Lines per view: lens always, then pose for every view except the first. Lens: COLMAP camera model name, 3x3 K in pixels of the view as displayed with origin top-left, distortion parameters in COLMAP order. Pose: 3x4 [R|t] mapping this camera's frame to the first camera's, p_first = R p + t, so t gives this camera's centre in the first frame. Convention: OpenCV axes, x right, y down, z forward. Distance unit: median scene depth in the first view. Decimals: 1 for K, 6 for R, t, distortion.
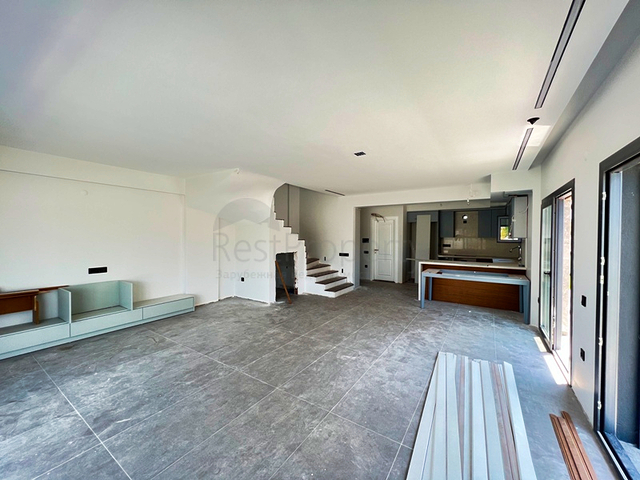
lens RADIAL K [[256.0, 0, 317.7], [0, 256.0, 239.3], [0, 0, 1]] dist [-0.000242, 0.000113]
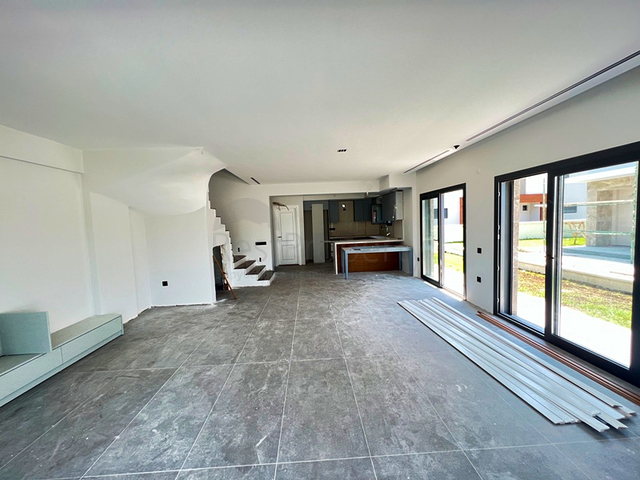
lens RADIAL K [[256.0, 0, 317.7], [0, 256.0, 239.3], [0, 0, 1]] dist [-0.000242, 0.000113]
pose [[0.810424, -0.078315, 0.580585, -0.458211], [0.053673, 0.996782, 0.059534, -0.006229], [-0.583379, -0.017086, 0.812020, 0.085231]]
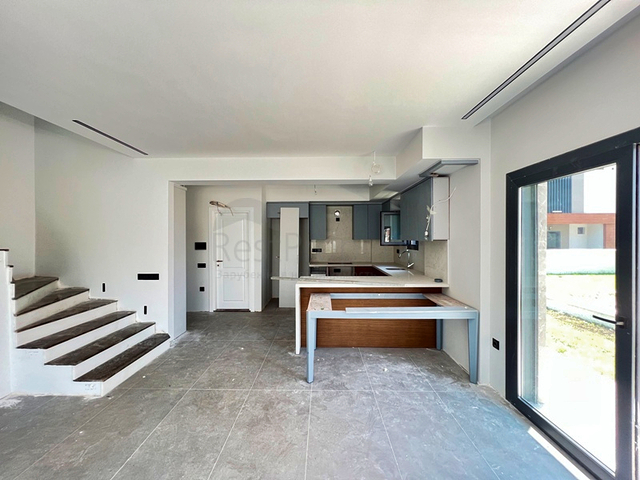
lens RADIAL K [[256.0, 0, 317.7], [0, 256.0, 239.3], [0, 0, 1]] dist [-0.000242, 0.000113]
pose [[0.842093, -0.009660, 0.539246, 0.172190], [0.014882, 0.999875, -0.005329, -0.006732], [-0.539127, 0.012513, 0.842132, 0.630549]]
